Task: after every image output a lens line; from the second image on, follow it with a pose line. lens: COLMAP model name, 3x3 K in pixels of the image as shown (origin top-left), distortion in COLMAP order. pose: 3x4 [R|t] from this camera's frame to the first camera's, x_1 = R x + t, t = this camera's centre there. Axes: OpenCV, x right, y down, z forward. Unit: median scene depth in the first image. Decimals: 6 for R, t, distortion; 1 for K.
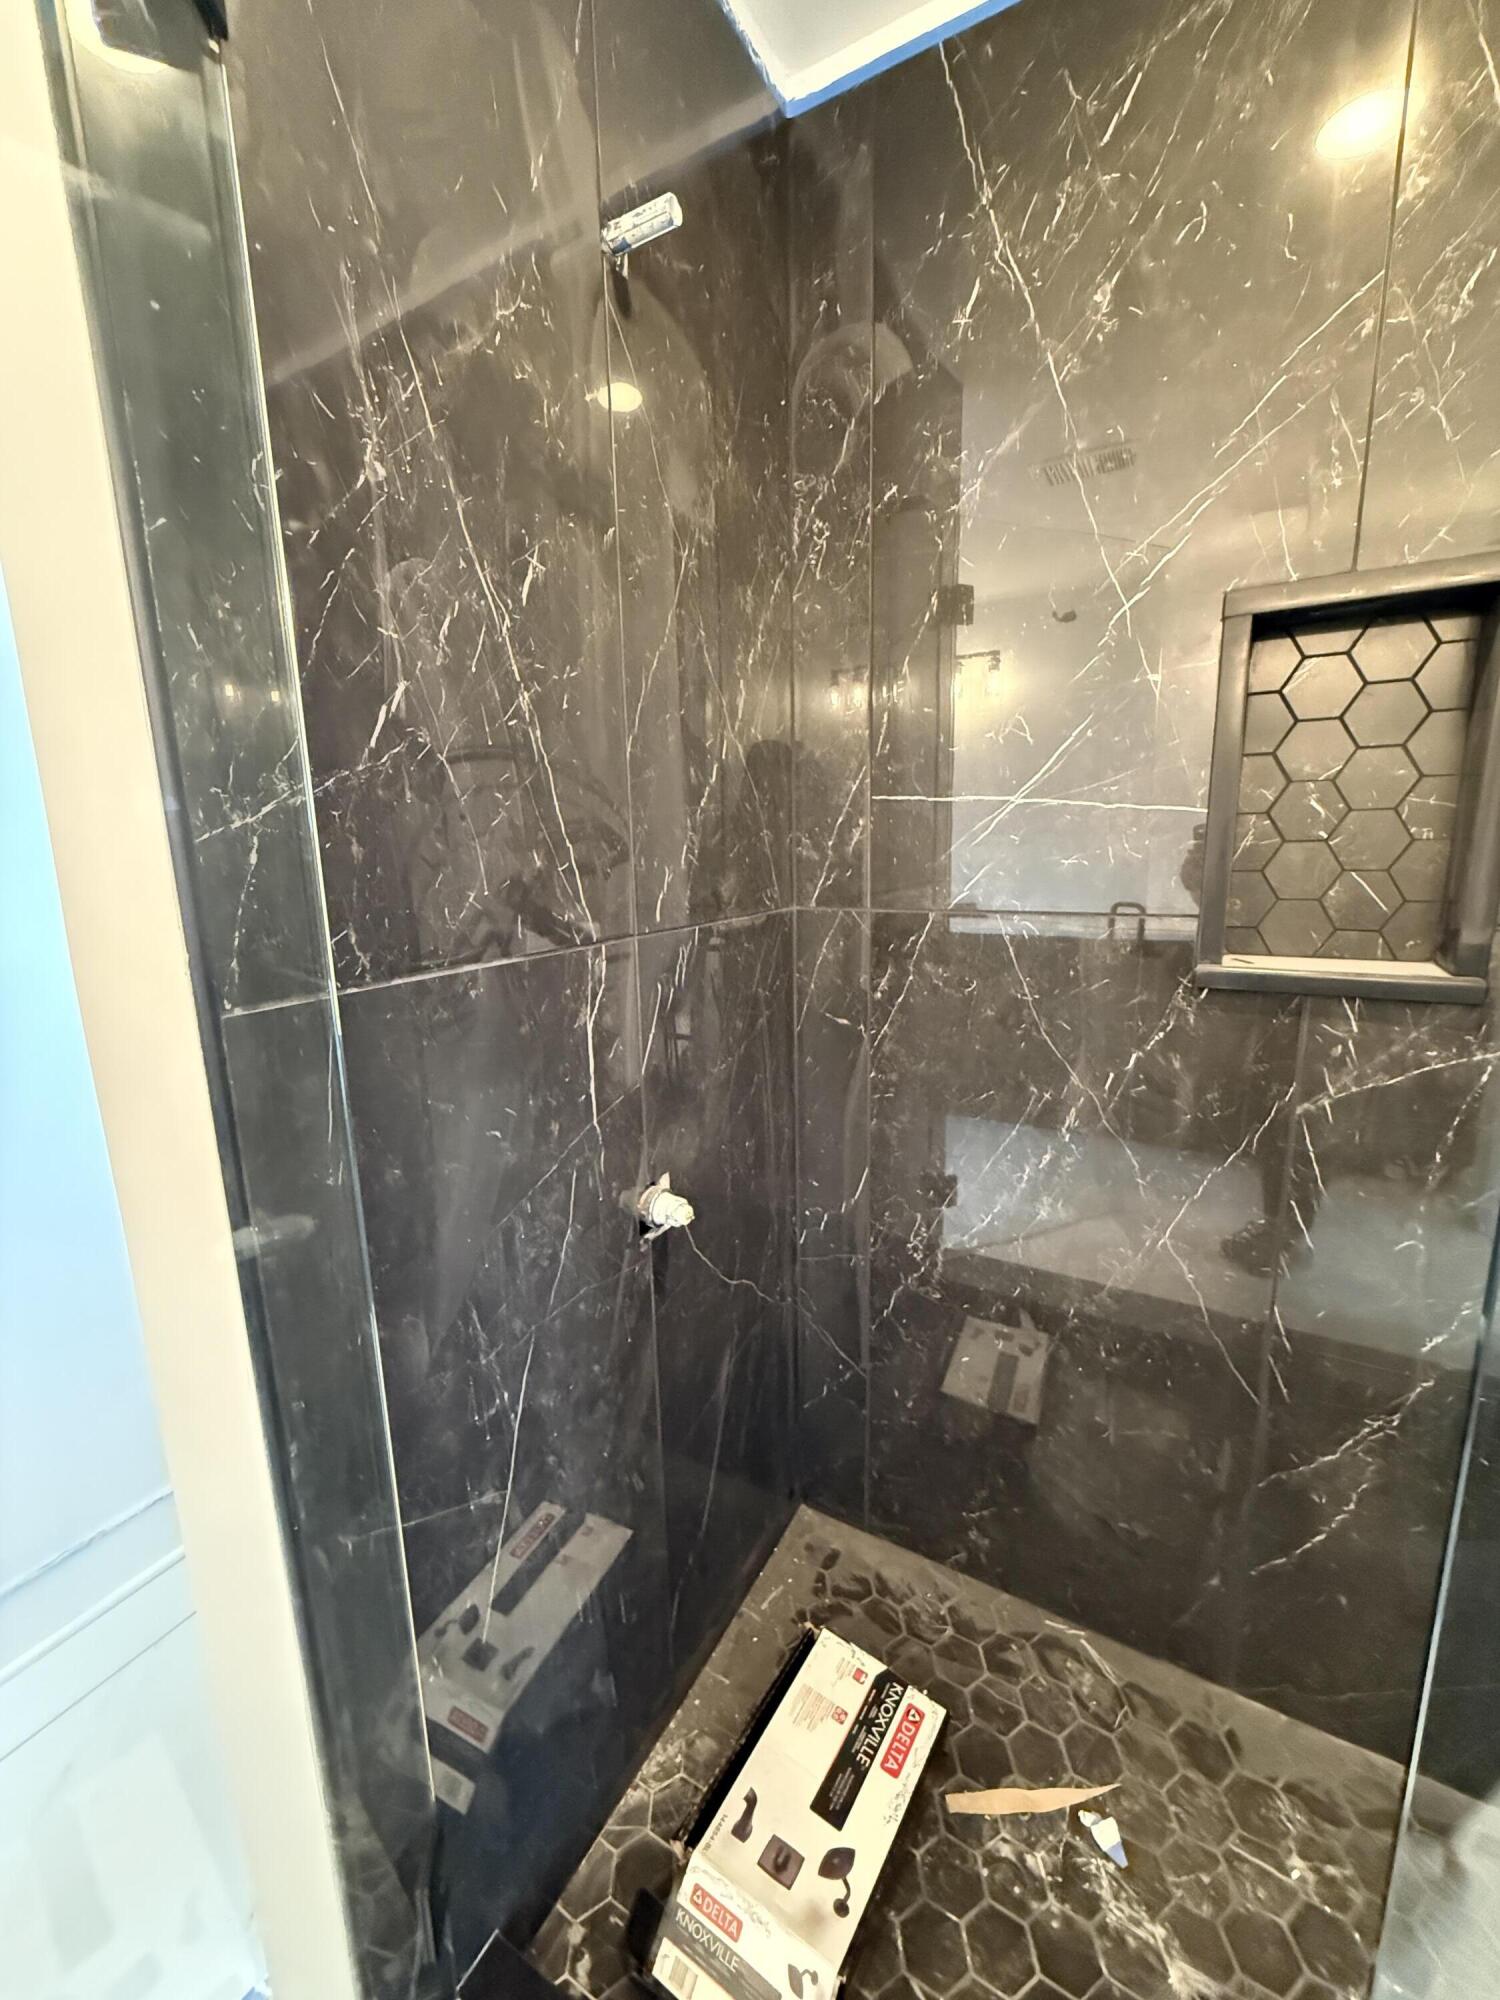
lens RADIAL K [[801.1, 0, 750.6], [0, 801.1, 998.6], [0, 0, 1]] dist [0.001134, 0.000882]
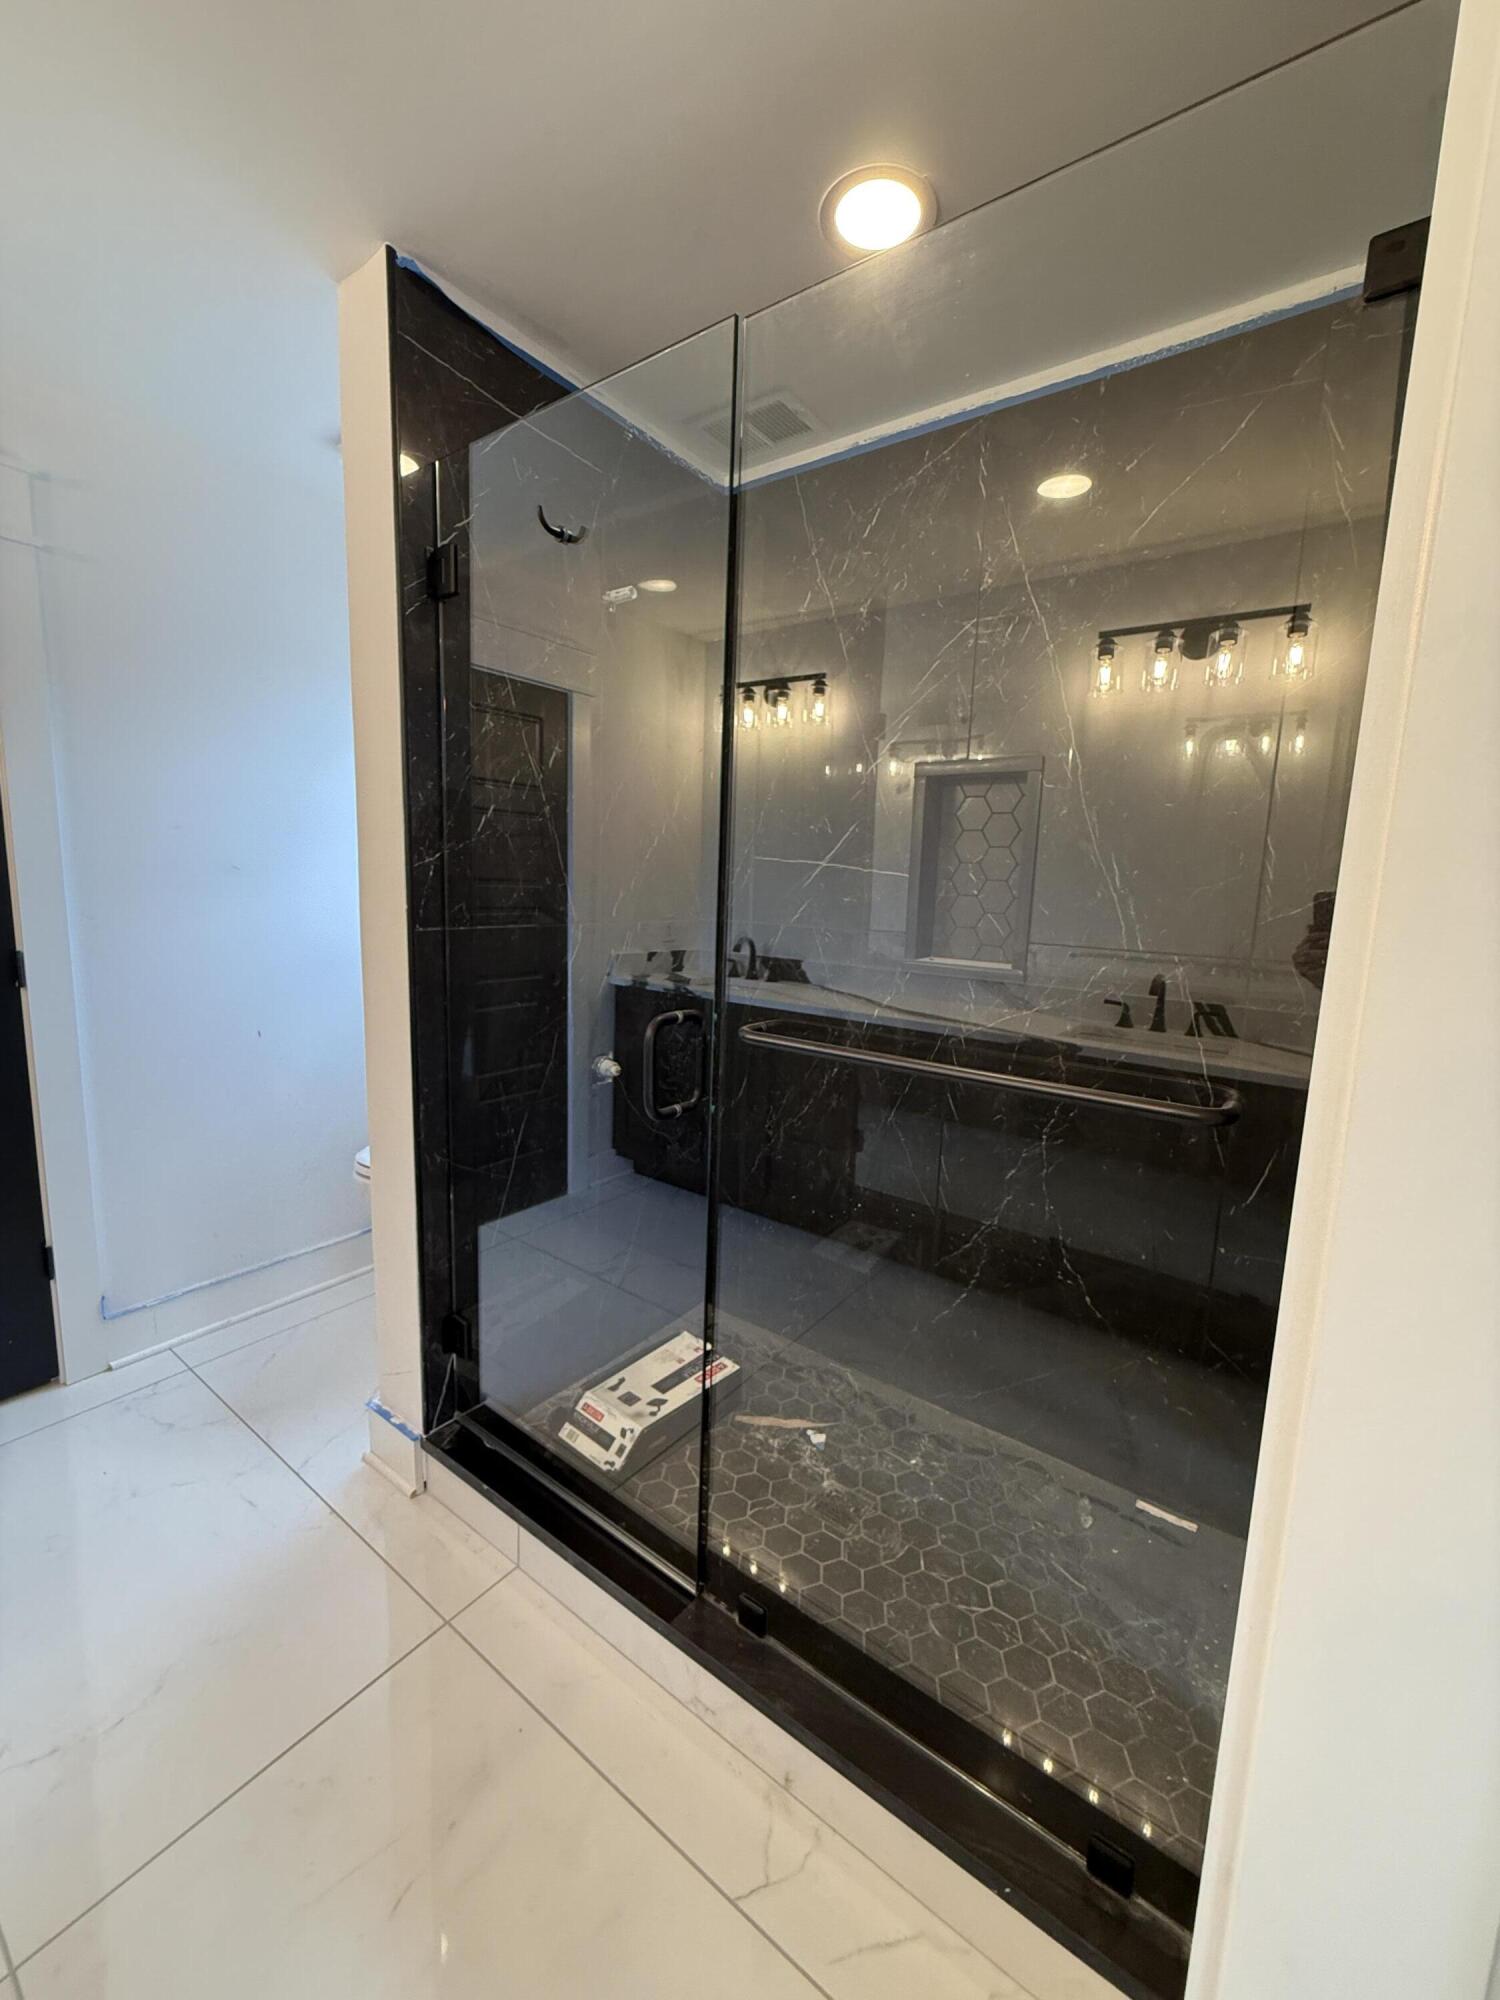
lens RADIAL K [[801.1, 0, 750.2], [0, 801.1, 996.2], [0, 0, 1]] dist [0.001134, 0.000882]
pose [[0.991256, 0.072363, -0.110343, 0.444479], [-0.077387, 0.996118, -0.041946, 0.153611], [0.106880, 0.050118, 0.993008, -0.890924]]
